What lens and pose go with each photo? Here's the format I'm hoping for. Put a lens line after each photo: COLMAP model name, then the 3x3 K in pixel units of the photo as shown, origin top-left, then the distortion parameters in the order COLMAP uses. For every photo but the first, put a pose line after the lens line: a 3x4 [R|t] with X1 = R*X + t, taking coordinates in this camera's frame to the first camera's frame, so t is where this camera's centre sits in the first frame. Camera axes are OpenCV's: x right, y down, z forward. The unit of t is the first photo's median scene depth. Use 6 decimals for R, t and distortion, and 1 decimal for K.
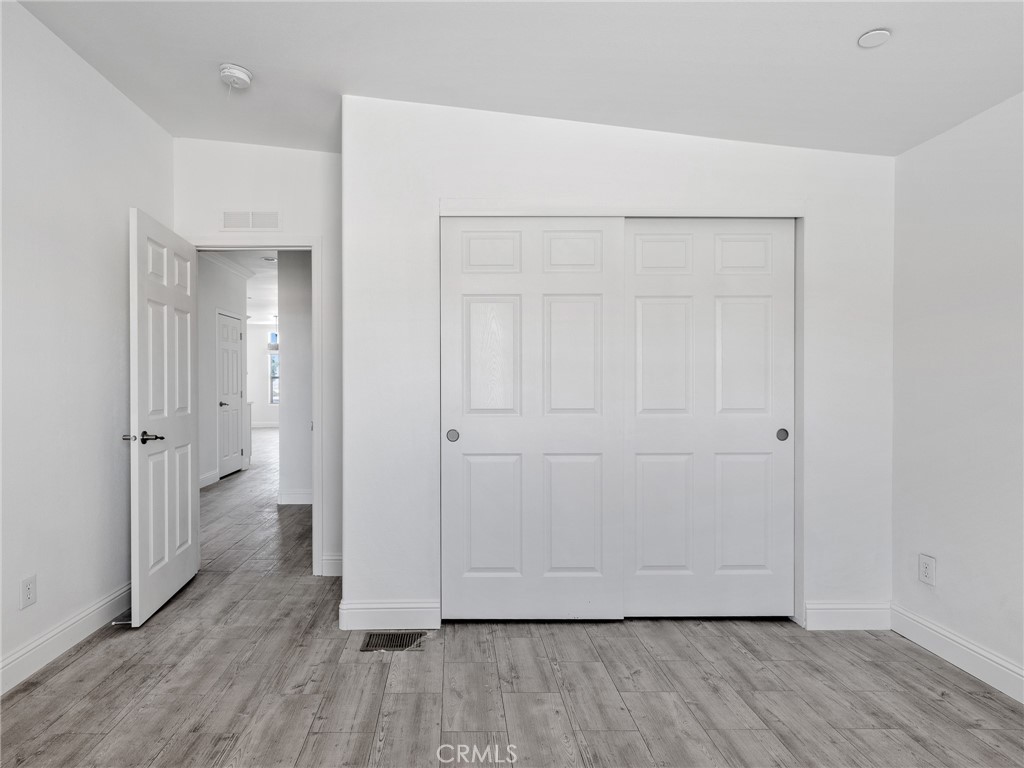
lens RADIAL K [[479.8, 0, 563.1], [0, 479.8, 382.5], [0, 0, 1]] dist [-0.000070, -0.000588]
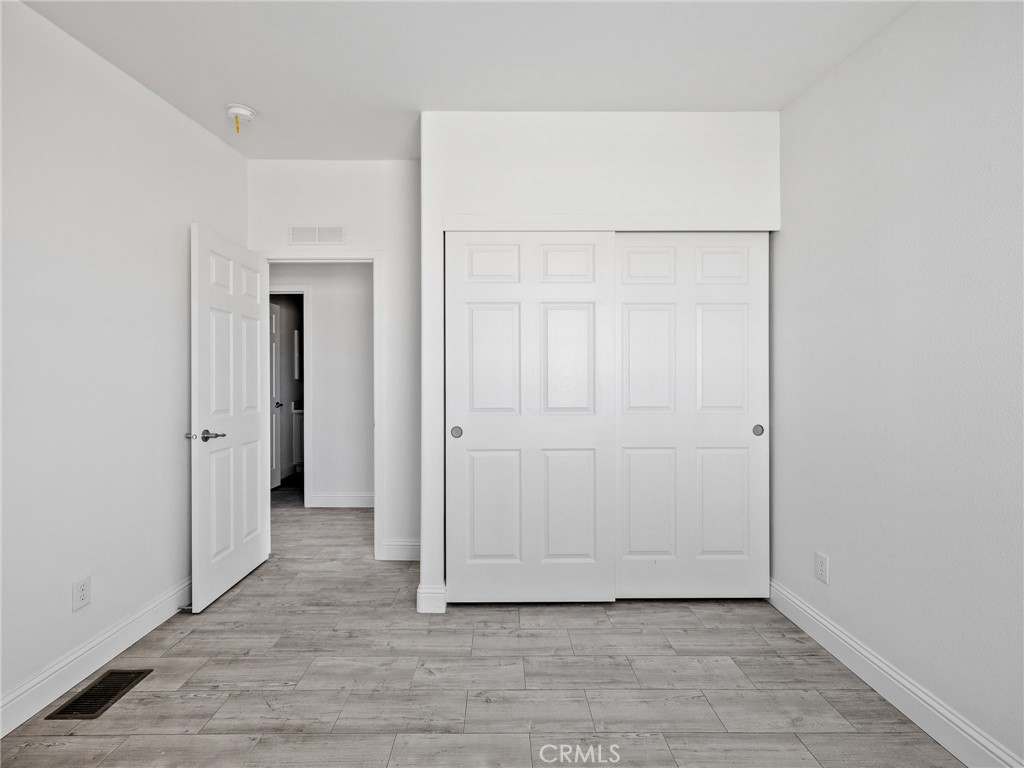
lens RADIAL K [[443.7, 0, 509.7], [0, 443.7, 378.1], [0, 0, 1]] dist [0.001161, 0.000478]
pose [[0.999948, -0.004451, 0.009213, -0.196801], [0.004554, 0.999927, -0.011188, -0.000347], [-0.009162, 0.011229, 0.999895, -0.005644]]
